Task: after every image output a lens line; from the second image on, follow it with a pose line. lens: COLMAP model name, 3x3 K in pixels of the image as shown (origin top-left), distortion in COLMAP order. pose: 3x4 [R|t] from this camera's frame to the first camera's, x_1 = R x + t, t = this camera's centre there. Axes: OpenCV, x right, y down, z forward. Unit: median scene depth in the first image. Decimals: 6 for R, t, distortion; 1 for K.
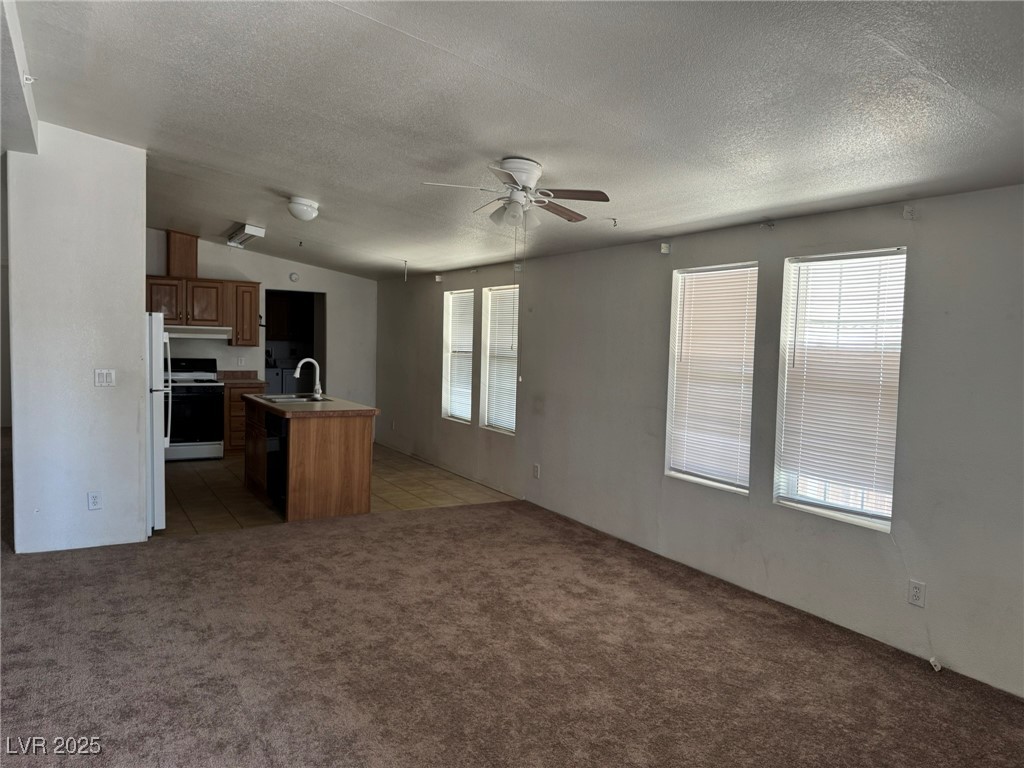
lens RADIAL K [[714.7, 0, 512.0], [0, 714.7, 384.0], [0, 0, 1]] dist [0.161615, -0.308914]
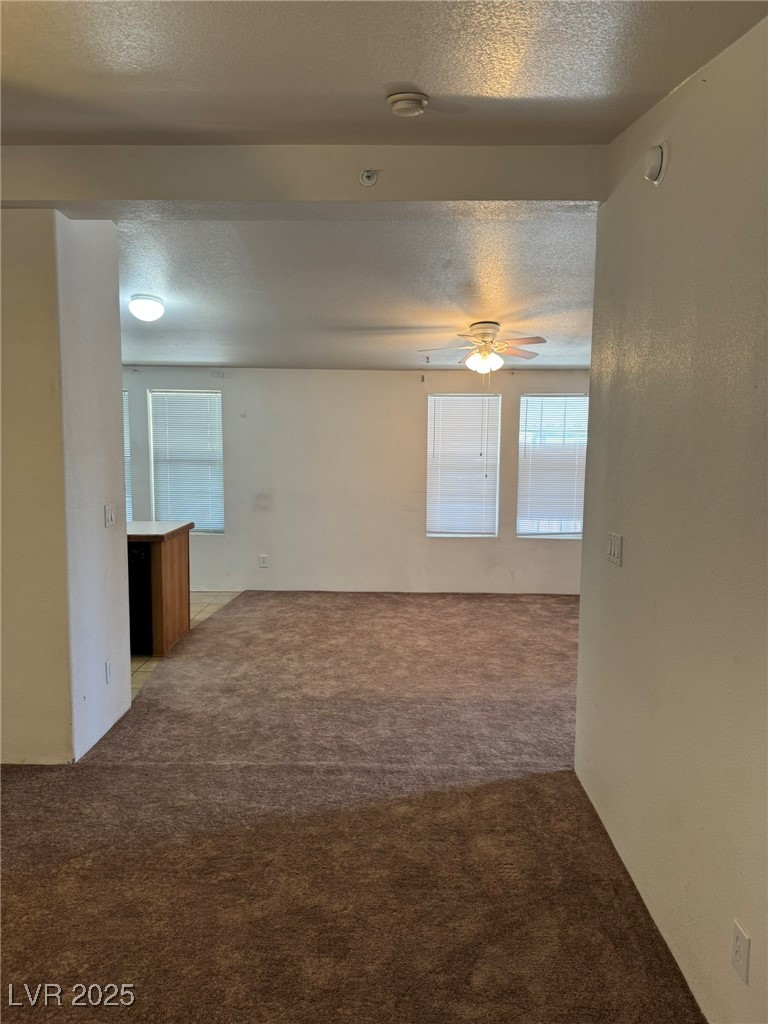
lens RADIAL K [[714.7, 0, 384.0], [0, 714.7, 512.0], [0, 0, 1]] dist [0.161615, -0.308914]
pose [[0.523336, -0.120863, 0.843511, -1.007540], [0.060280, 0.992661, 0.104835, -0.077014], [-0.849991, -0.004017, 0.526781, 0.312632]]
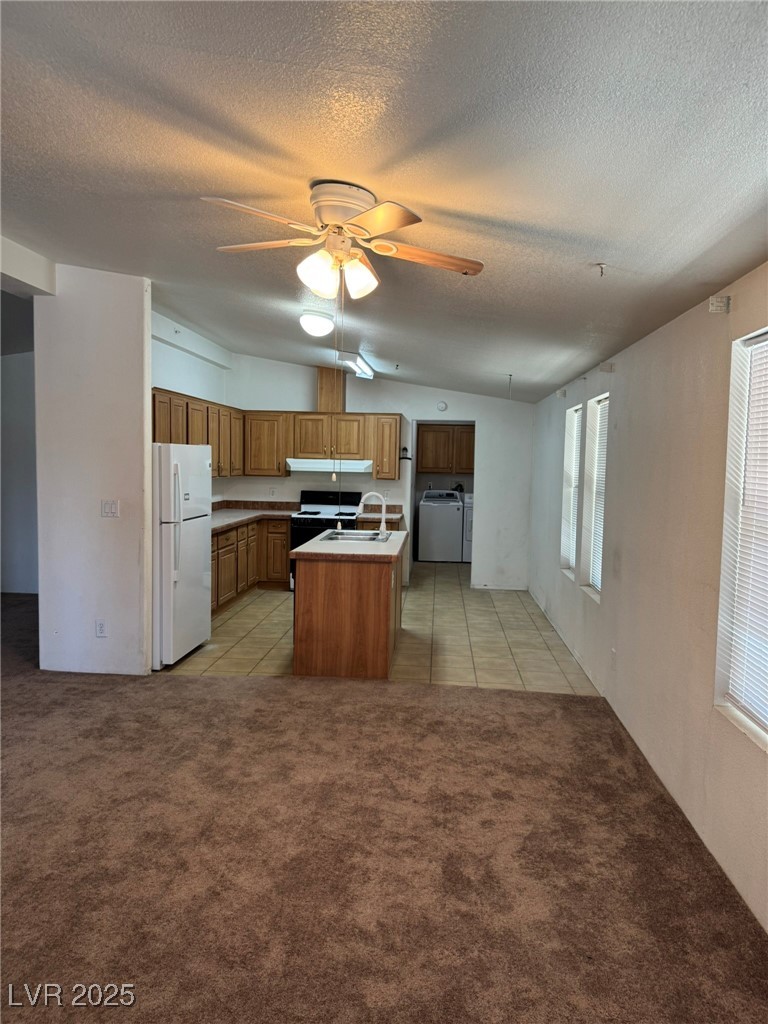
lens RADIAL K [[714.7, 0, 384.0], [0, 714.7, 512.0], [0, 0, 1]] dist [0.161615, -0.308914]
pose [[0.817167, 0.029427, -0.575650, 0.316656], [-0.034979, 0.999387, 0.001434, -0.017033], [0.575339, 0.018964, 0.817695, 0.371893]]
